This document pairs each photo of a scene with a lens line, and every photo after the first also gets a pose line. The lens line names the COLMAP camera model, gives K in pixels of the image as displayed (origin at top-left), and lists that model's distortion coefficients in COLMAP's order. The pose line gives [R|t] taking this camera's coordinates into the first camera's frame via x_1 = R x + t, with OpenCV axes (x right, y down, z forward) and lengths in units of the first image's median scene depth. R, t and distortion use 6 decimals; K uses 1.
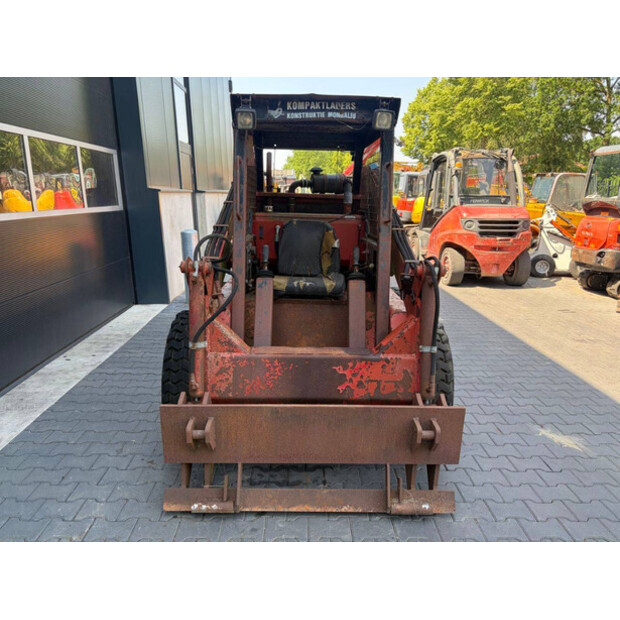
lens RADIAL K [[471.3, 0, 309.0], [0, 471.3, 309.5], [0, 0, 1]] dist [0.045712, -0.054292]
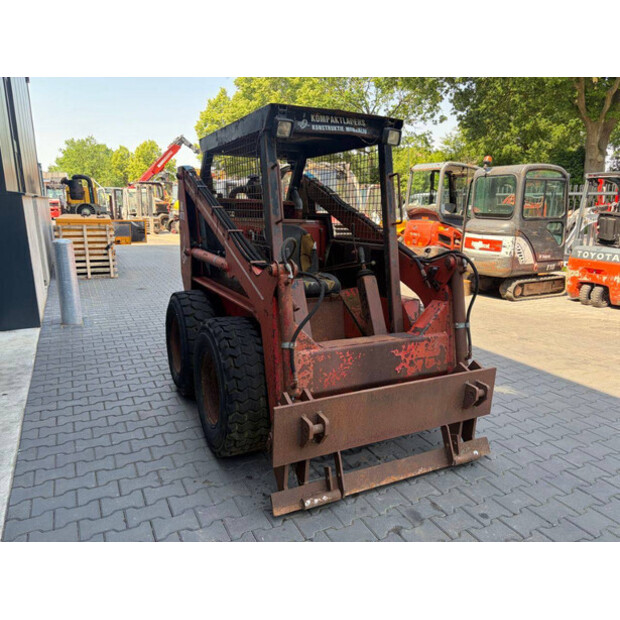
lens RADIAL K [[471.3, 0, 315.9], [0, 471.3, 301.4], [0, 0, 1]] dist [0.045712, -0.054292]
pose [[0.898312, -0.084927, 0.431072, -0.483996], [0.098288, 0.995119, -0.008769, -0.003698], [-0.428224, 0.050247, 0.902275, 0.039811]]
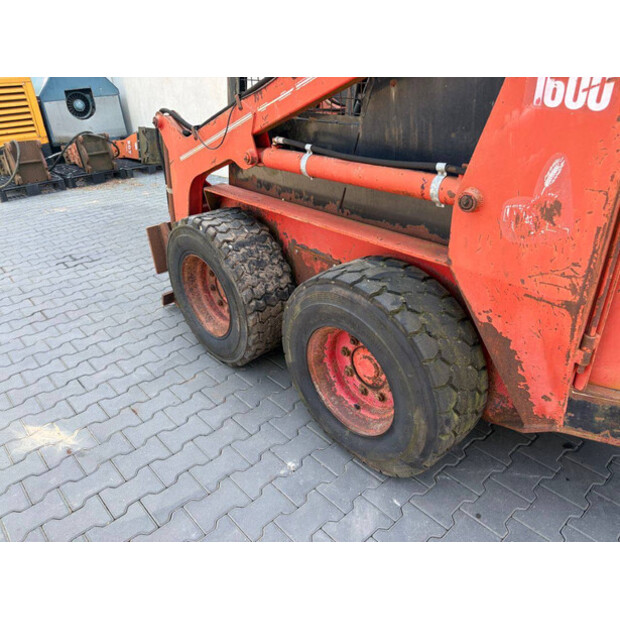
lens RADIAL K [[471.3, 0, 308.2], [0, 471.3, 313.6], [0, 0, 1]] dist [0.045712, -0.054292]
pose [[-0.763356, 0.325138, -0.558187, 0.605454], [-0.119465, 0.778136, 0.616631, -0.356959], [0.634835, 0.537392, -0.555152, 1.627105]]
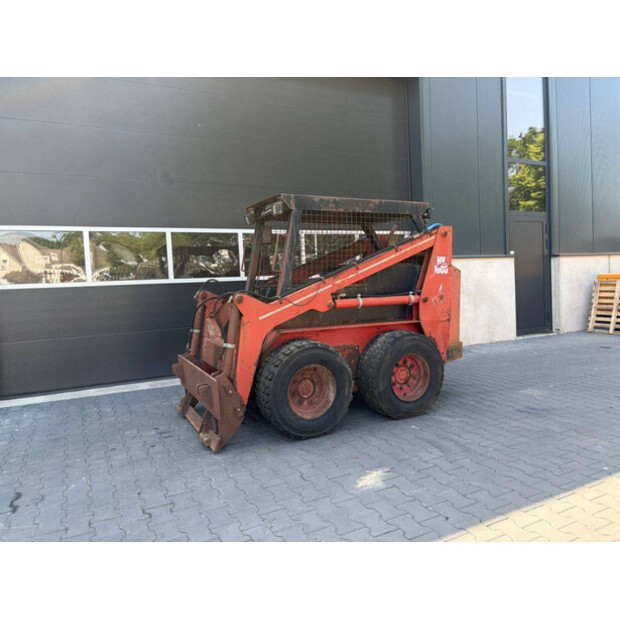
lens RADIAL K [[471.3, 0, 309.2], [0, 471.3, 309.9], [0, 0, 1]] dist [0.045712, -0.054292]
pose [[0.422274, 0.041251, -0.905529, 1.456408], [-0.177003, 0.983487, -0.037739, -0.020155], [0.889019, 0.176217, 0.422602, 0.424835]]
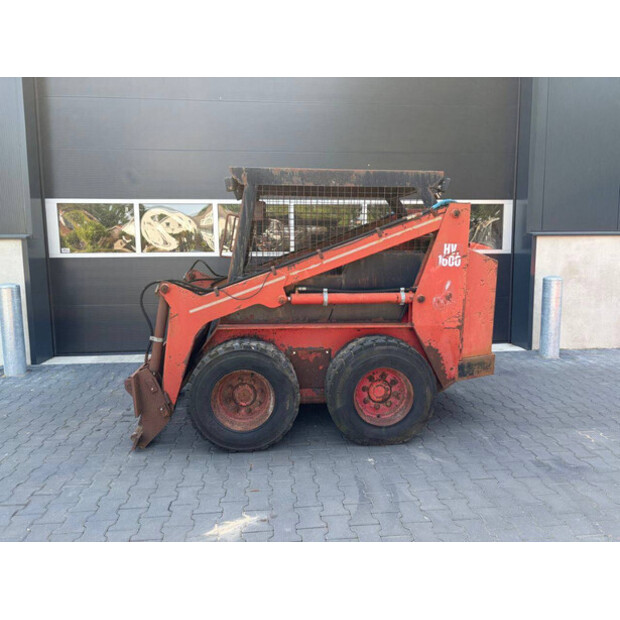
lens RADIAL K [[471.3, 0, 311.0], [0, 471.3, 307.2], [0, 0, 1]] dist [0.045712, -0.054292]
pose [[0.064528, 0.130302, -0.989372, 1.383983], [-0.231186, 0.966418, 0.112200, -0.231174], [0.970767, 0.221489, 0.092485, 1.037257]]
